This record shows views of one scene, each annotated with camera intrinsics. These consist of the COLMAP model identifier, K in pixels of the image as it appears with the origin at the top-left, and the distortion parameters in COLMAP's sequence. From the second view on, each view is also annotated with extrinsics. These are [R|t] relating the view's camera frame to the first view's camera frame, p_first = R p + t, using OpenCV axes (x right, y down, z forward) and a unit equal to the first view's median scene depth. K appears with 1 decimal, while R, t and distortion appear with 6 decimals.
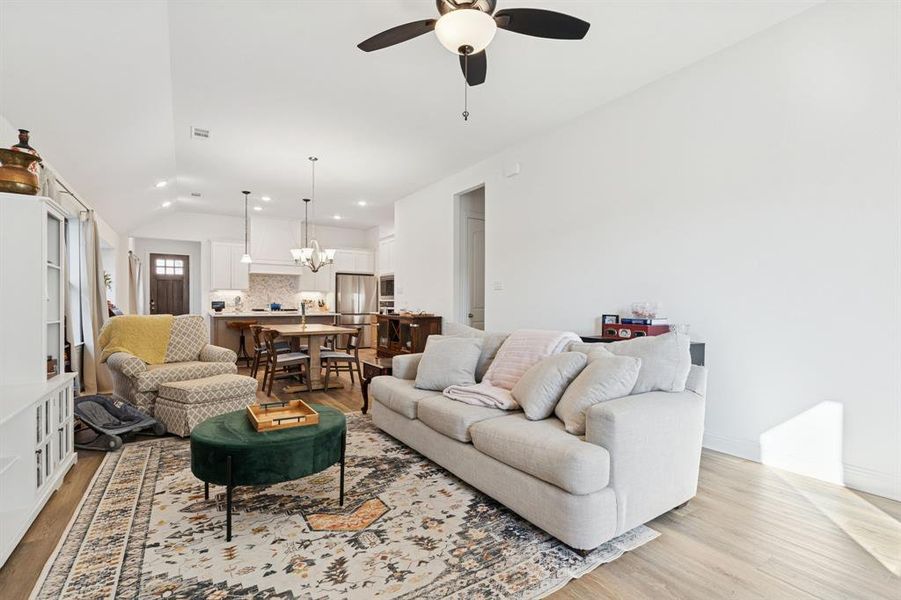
lens RADIAL K [[418.2, 0, 468.7], [0, 418.2, 305.1], [0, 0, 1]] dist [-0.005862, 0.003552]
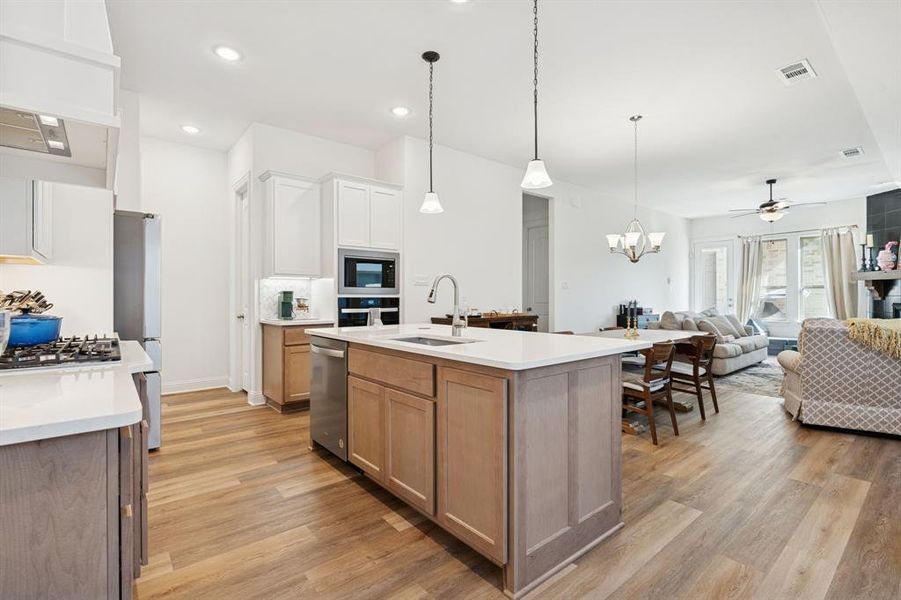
lens RADIAL K [[418.2, 0, 443.2], [0, 418.2, 296.8], [0, 0, 1]] dist [-0.005862, 0.003552]
pose [[-0.086474, -0.004240, 0.996245, -0.773594], [0.002678, 0.999986, 0.004488, -0.013238], [-0.996251, 0.003056, -0.086462, 0.979701]]
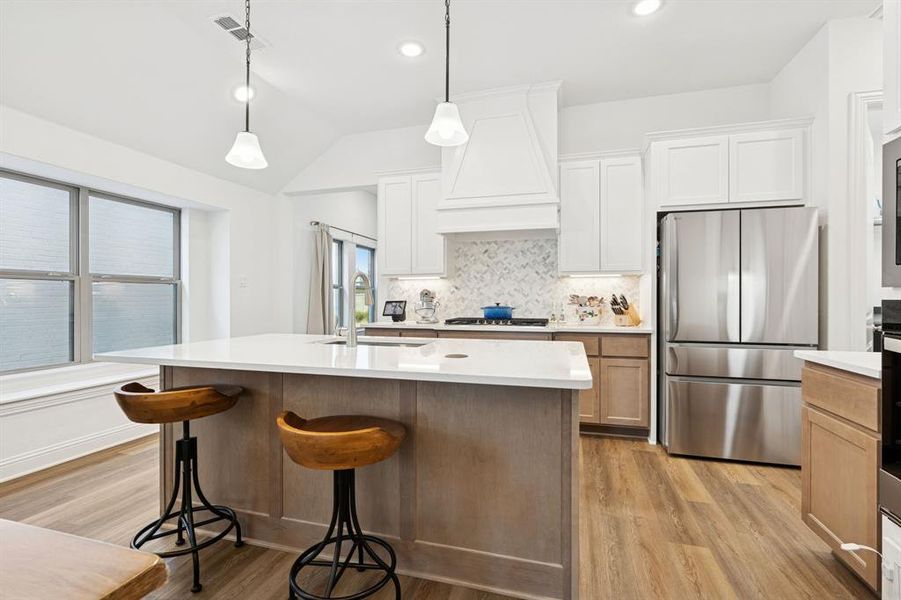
lens RADIAL K [[416.7, 0, 444.8], [0, 416.7, 299.4], [0, 0, 1]] dist [-0.002119, -0.000528]
pose [[0.621892, -0.001990, -0.783101, -0.203969], [0.002067, 0.999997, -0.000900, -0.010529], [0.783100, -0.001059, 0.621894, 0.820732]]
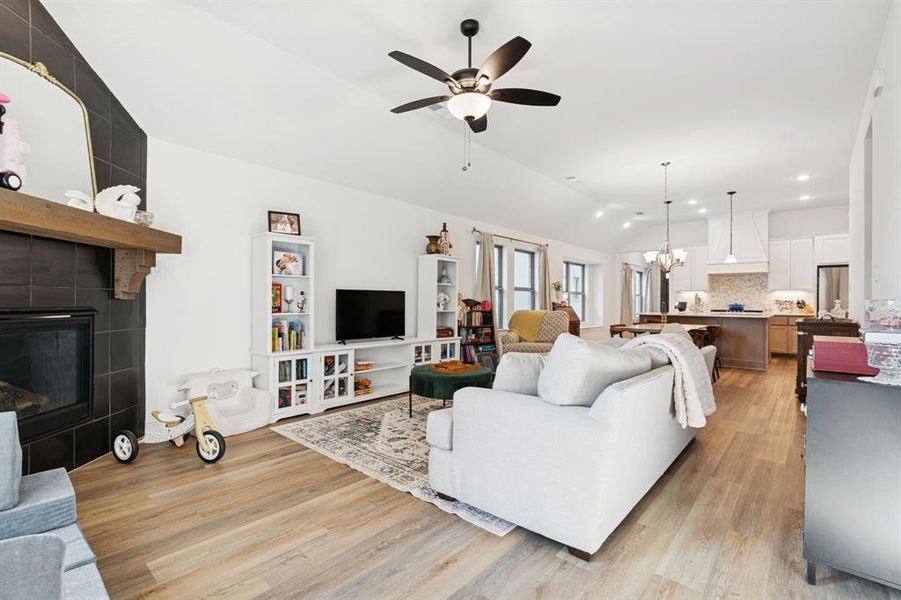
lens RADIAL K [[418.2, 0, 450.6], [0, 418.2, 300.4], [0, 0, 1]] dist [-0.005862, 0.003552]
pose [[0.253552, -0.005274, -0.967307, 0.337181], [-0.008174, 0.999938, -0.007595, 0.000828], [0.967287, 0.009833, 0.253493, 0.153209]]
